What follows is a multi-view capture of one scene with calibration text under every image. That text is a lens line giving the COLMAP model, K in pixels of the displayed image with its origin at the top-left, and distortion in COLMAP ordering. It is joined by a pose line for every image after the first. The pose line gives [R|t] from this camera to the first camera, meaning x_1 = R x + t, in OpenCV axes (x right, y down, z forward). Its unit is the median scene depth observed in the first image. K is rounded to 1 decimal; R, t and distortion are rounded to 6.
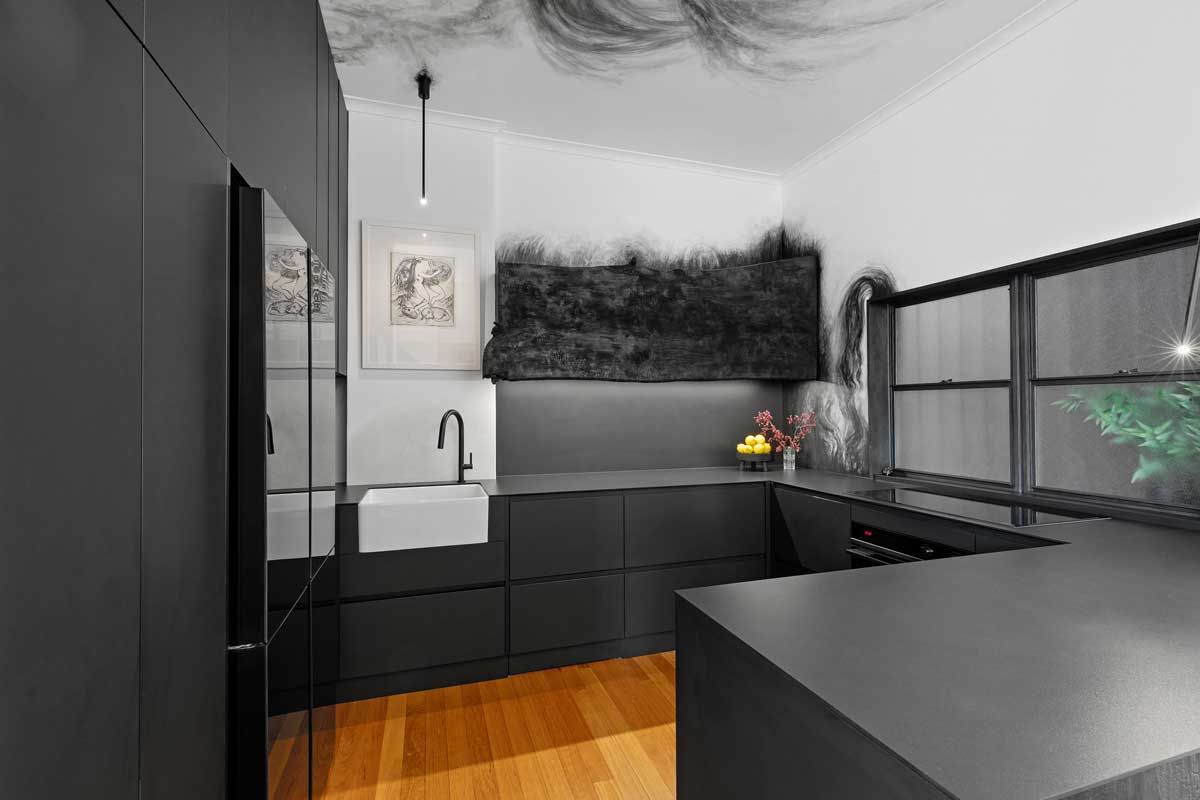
lens RADIAL K [[541.7, 0, 600.0], [0, 541.7, 400.0], [0, 0, 1]] dist [-0.001580, -0.000374]
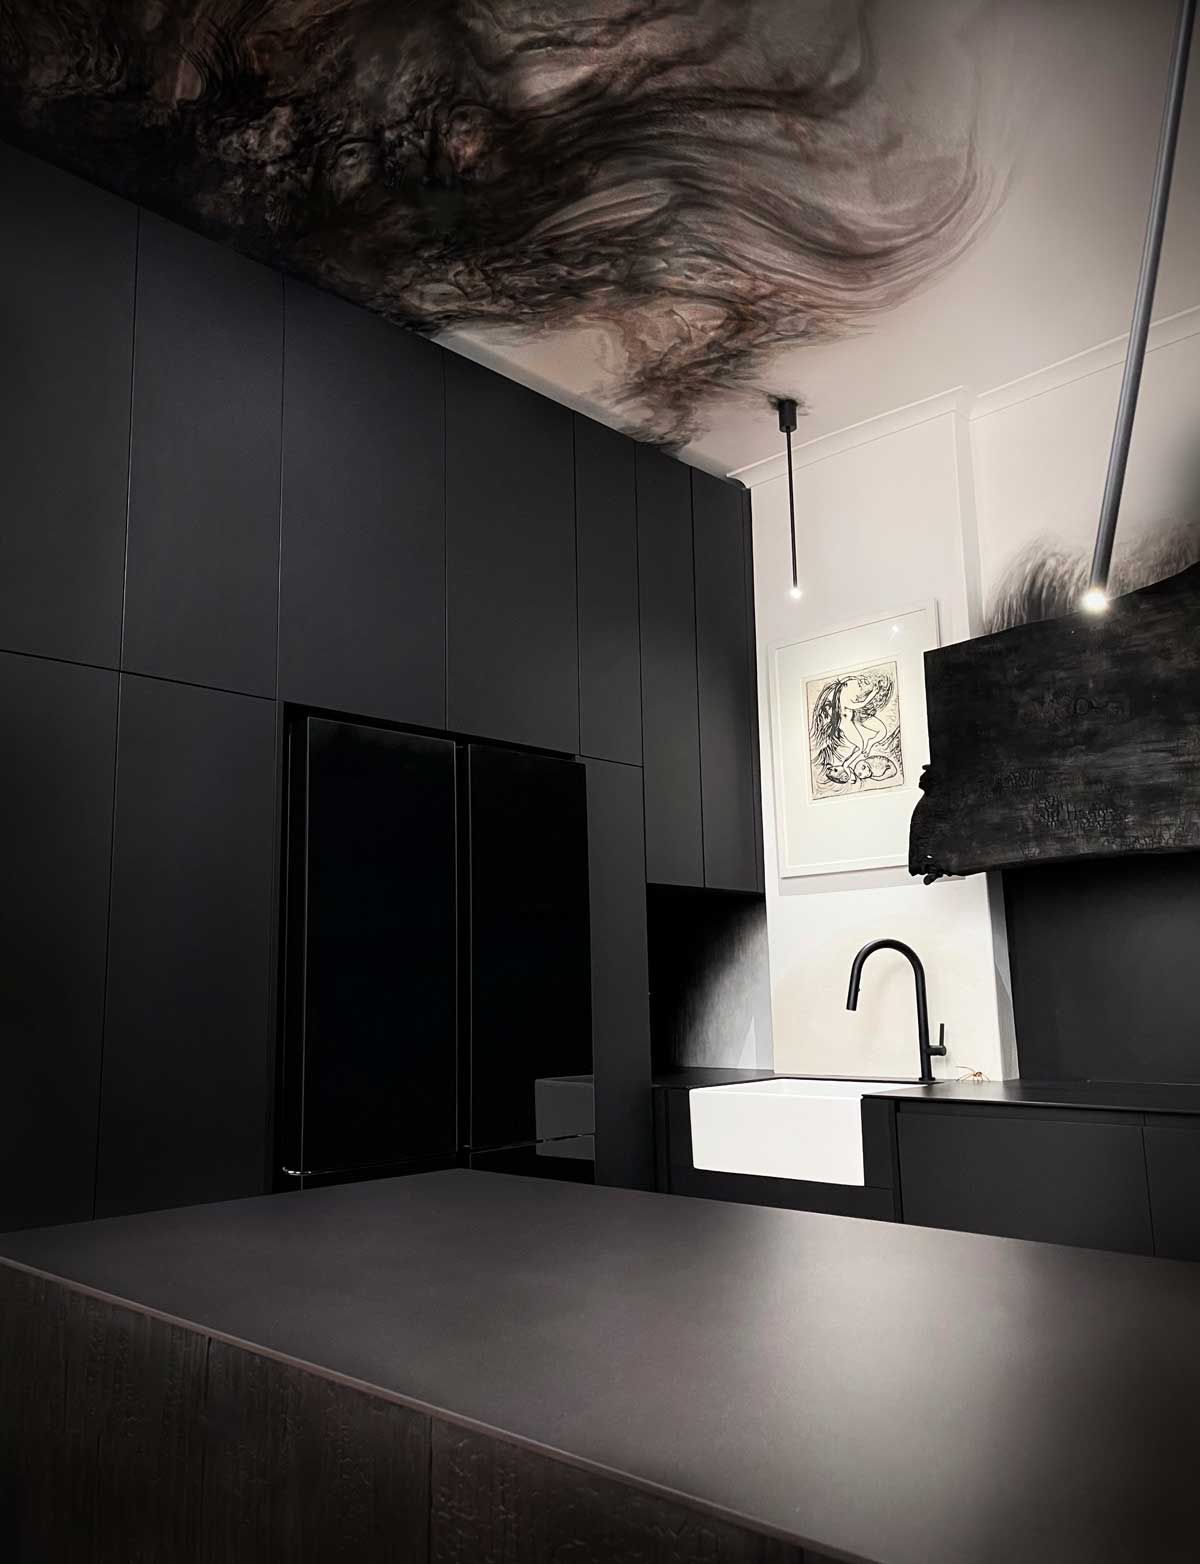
lens RADIAL K [[1232.3, 0, 600.0], [0, 1232.3, 782.0], [0, 0, 1]] dist [0.007395, 0.001370]
pose [[0.439240, -0.165039, -0.883080, 0.692527], [0.027238, 0.984975, -0.170534, 0.063683], [0.897957, 0.050852, 0.437136, 0.195364]]
